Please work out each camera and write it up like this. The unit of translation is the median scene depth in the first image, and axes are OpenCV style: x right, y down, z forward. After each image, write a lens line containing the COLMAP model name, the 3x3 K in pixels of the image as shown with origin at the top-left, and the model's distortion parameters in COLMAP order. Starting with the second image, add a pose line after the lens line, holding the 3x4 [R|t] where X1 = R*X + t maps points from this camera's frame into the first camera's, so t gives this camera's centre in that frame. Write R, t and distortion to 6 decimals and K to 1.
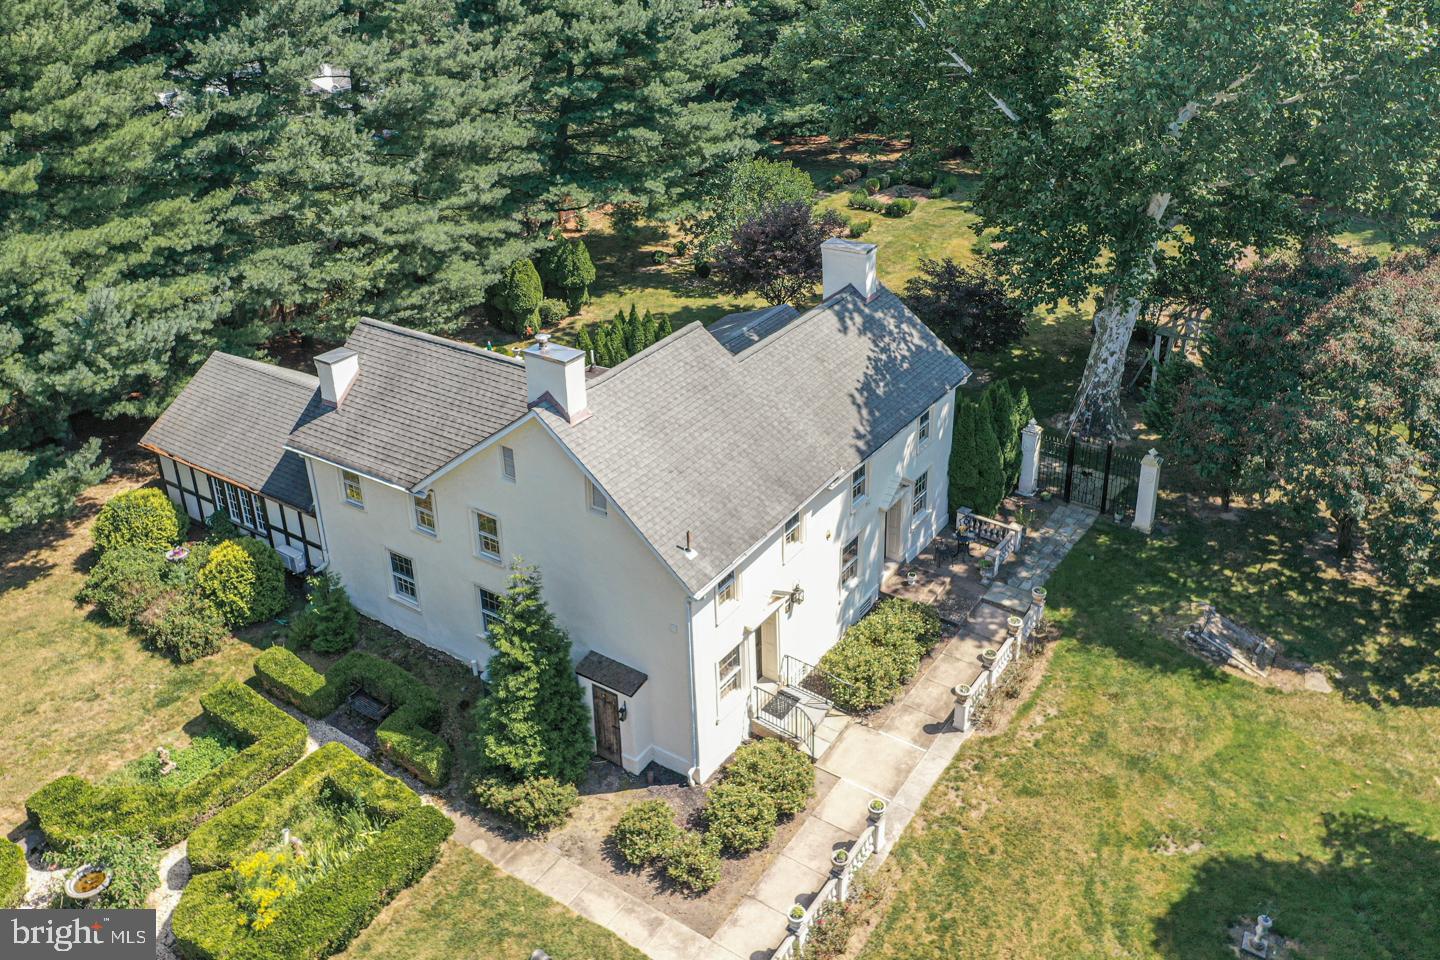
lens RADIAL K [[1163.2, 0, 735.6], [0, 1163.2, 391.7], [0, 0, 1]] dist [0.025966, -0.003886]
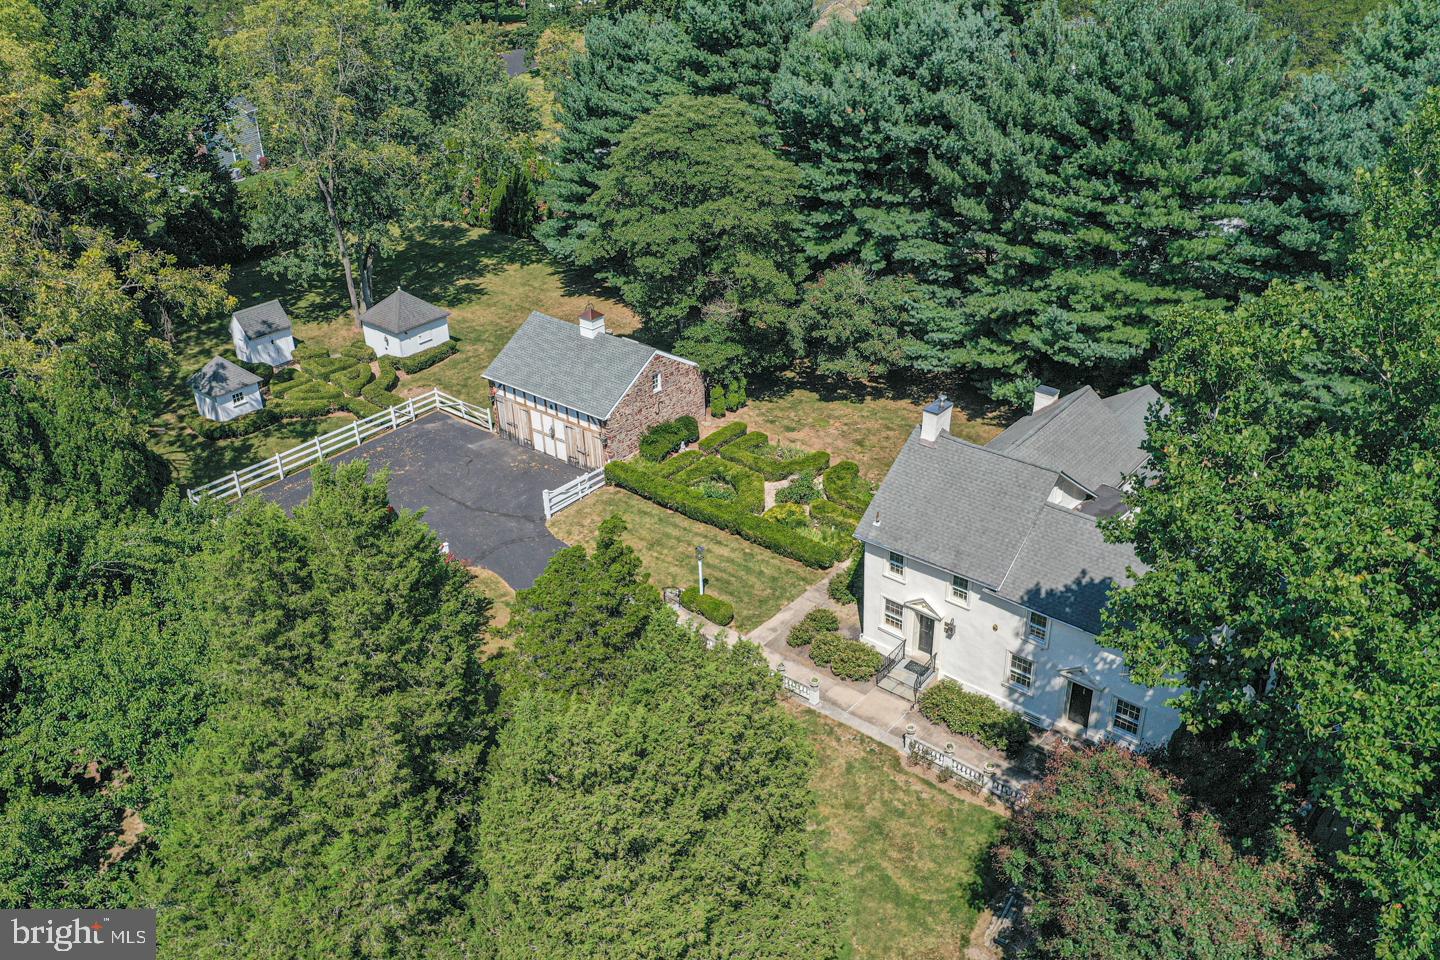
lens RADIAL K [[1163.2, 0, 725.5], [0, 1163.2, 476.6], [0, 0, 1]] dist [0.025966, -0.003886]
pose [[-0.104241, 0.506557, -0.855882, 1.328240], [-0.400925, 0.766145, 0.502276, -0.651036], [0.910161, 0.395502, 0.123227, 0.444154]]
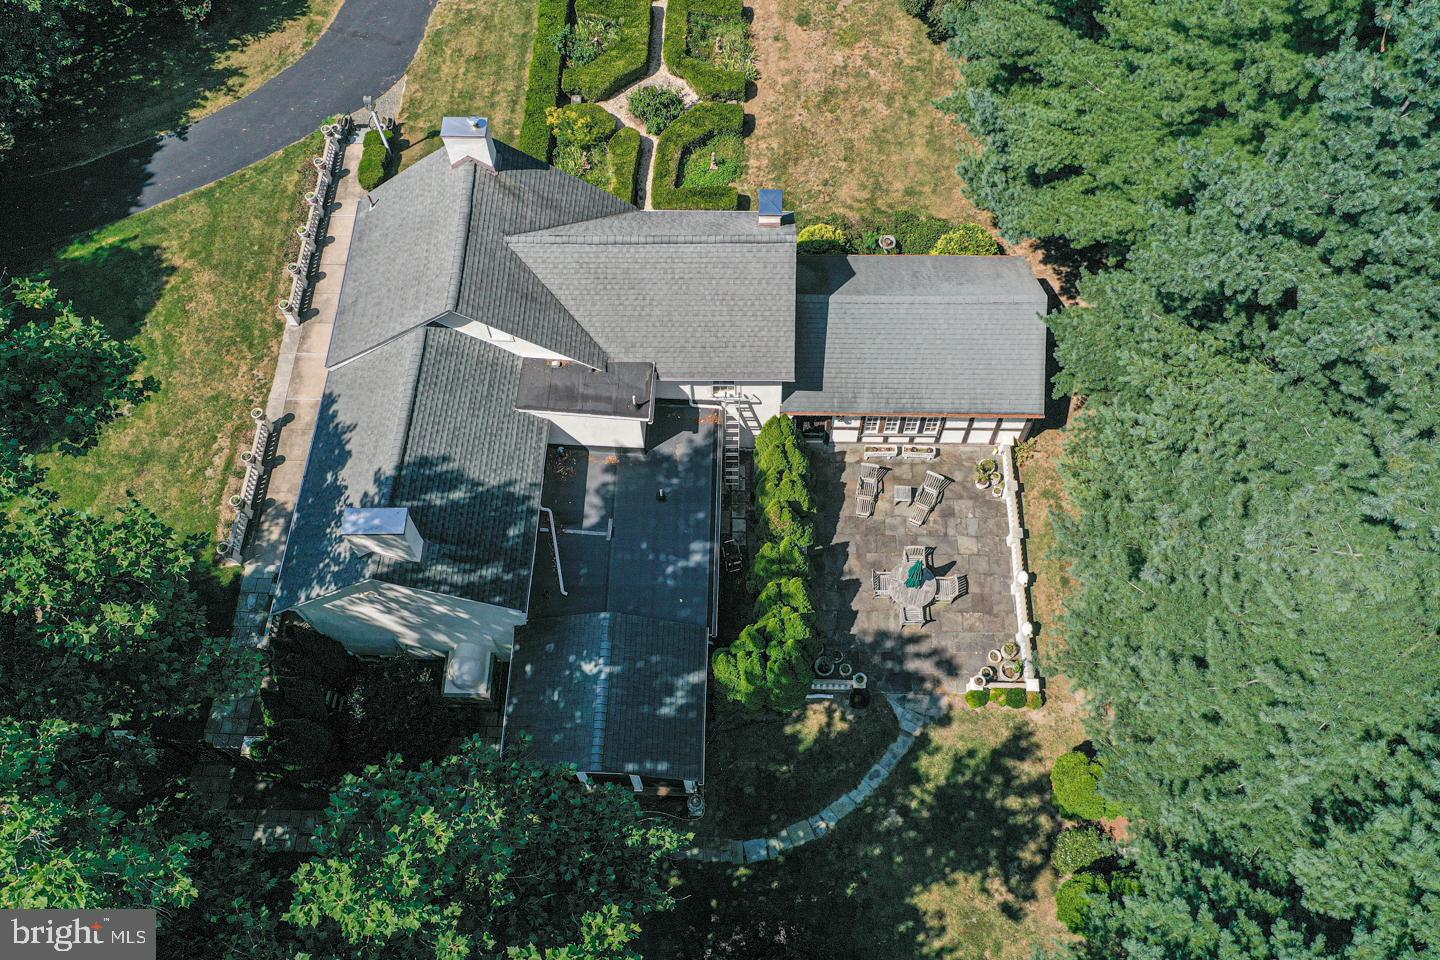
lens RADIAL K [[1163.2, 0, 723.1], [0, 1163.2, 476.3], [0, 0, 1]] dist [0.025966, -0.003886]
pose [[-0.842076, 0.496286, -0.211204, 0.058450], [-0.187962, 0.097014, 0.977373, -1.163478], [0.505547, 0.862721, 0.011589, 1.292599]]
